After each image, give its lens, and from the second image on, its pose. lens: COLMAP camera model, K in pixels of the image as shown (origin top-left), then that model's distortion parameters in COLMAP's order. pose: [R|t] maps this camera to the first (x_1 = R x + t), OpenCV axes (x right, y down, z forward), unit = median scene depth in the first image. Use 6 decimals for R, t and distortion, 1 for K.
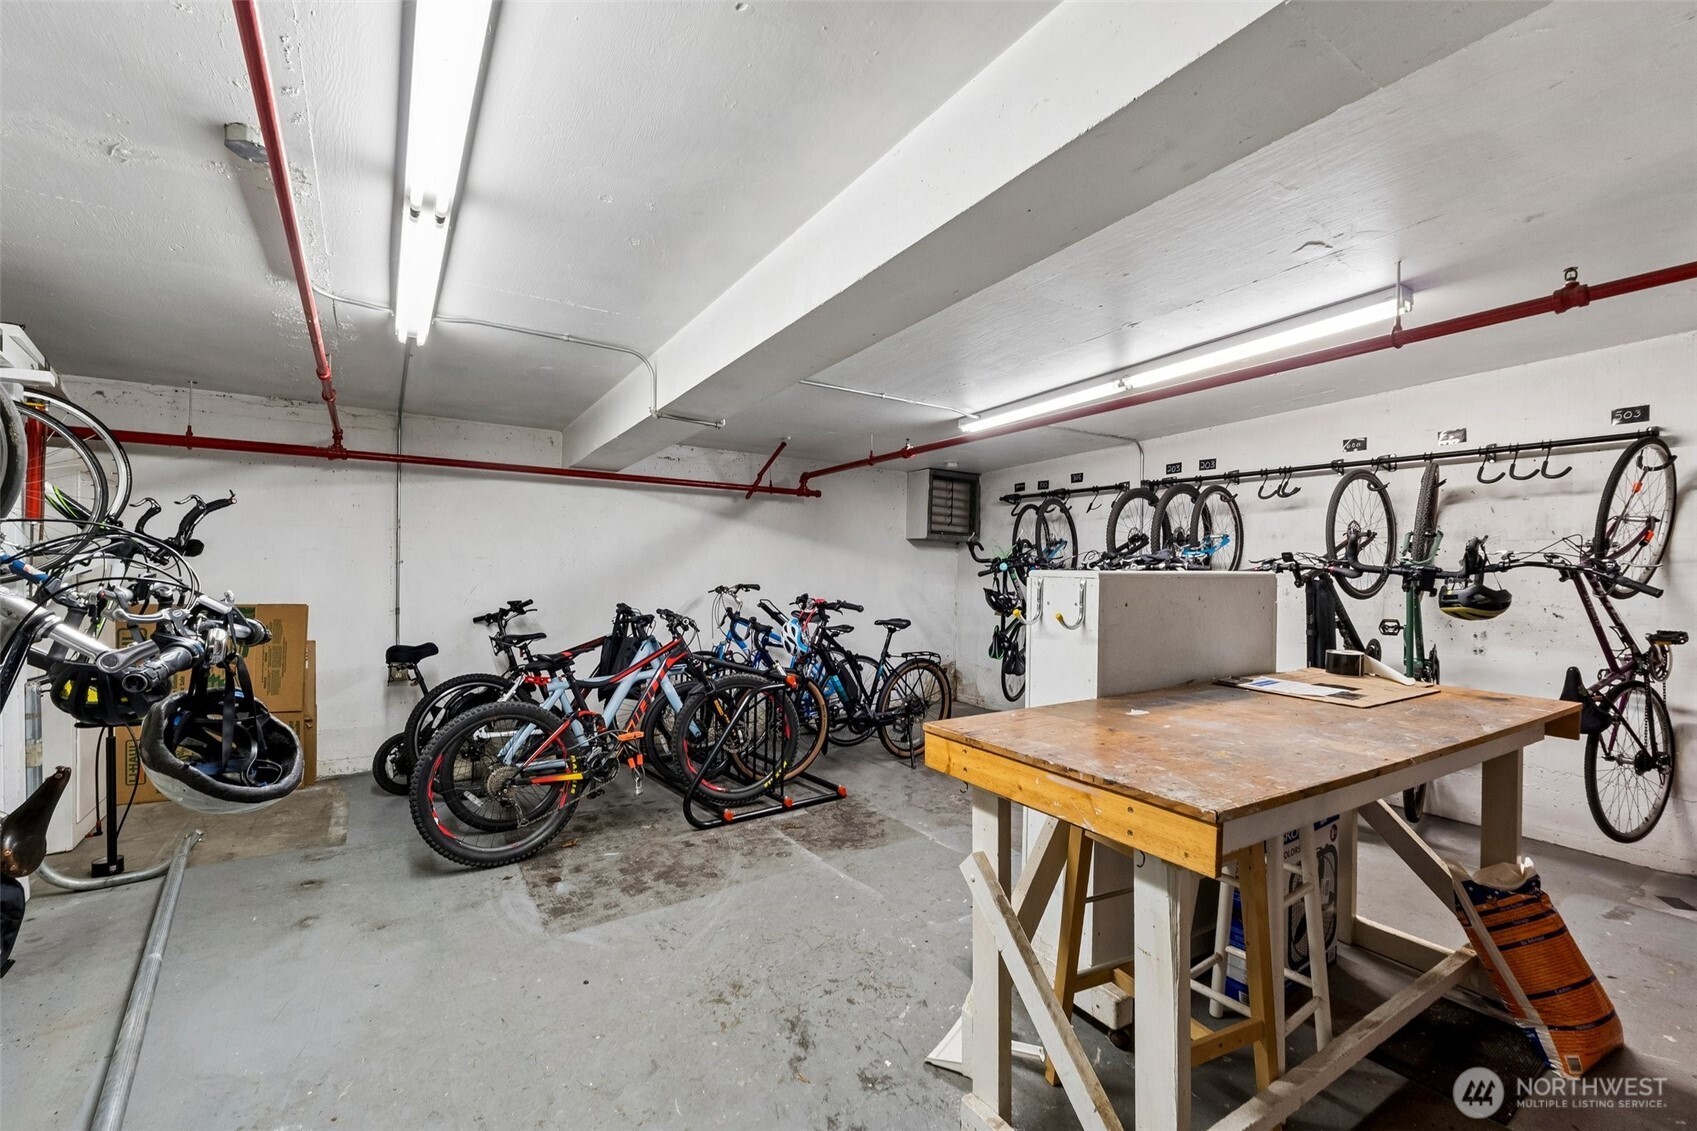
lens RADIAL K [[712.0, 0, 848.3], [0, 712.0, 565.8], [0, 0, 1]] dist [-0.001723, -0.002237]
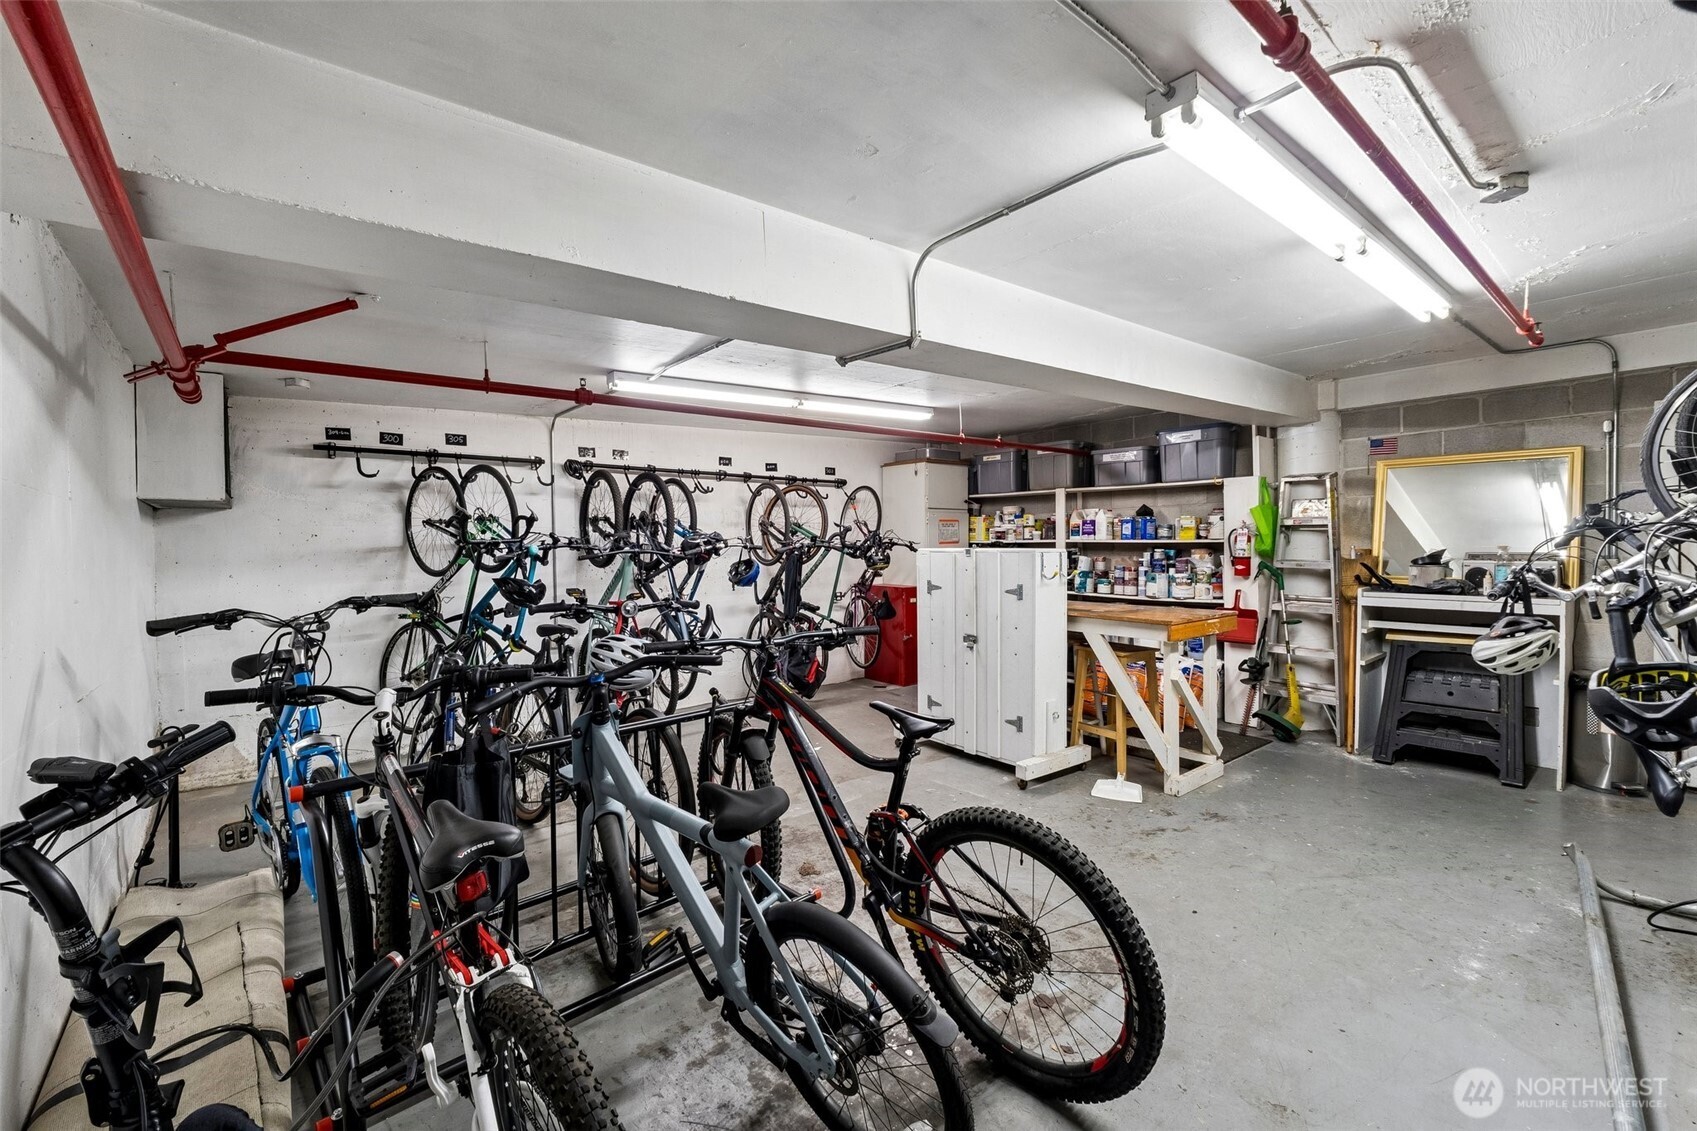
lens RADIAL K [[712.0, 0, 850.8], [0, 712.0, 558.0], [0, 0, 1]] dist [-0.001723, -0.002237]
pose [[-0.113405, -0.035317, 0.992921, -0.717446], [0.004828, 0.999337, 0.036097, -0.018898], [-0.993537, 0.008887, -0.113159, 0.839860]]
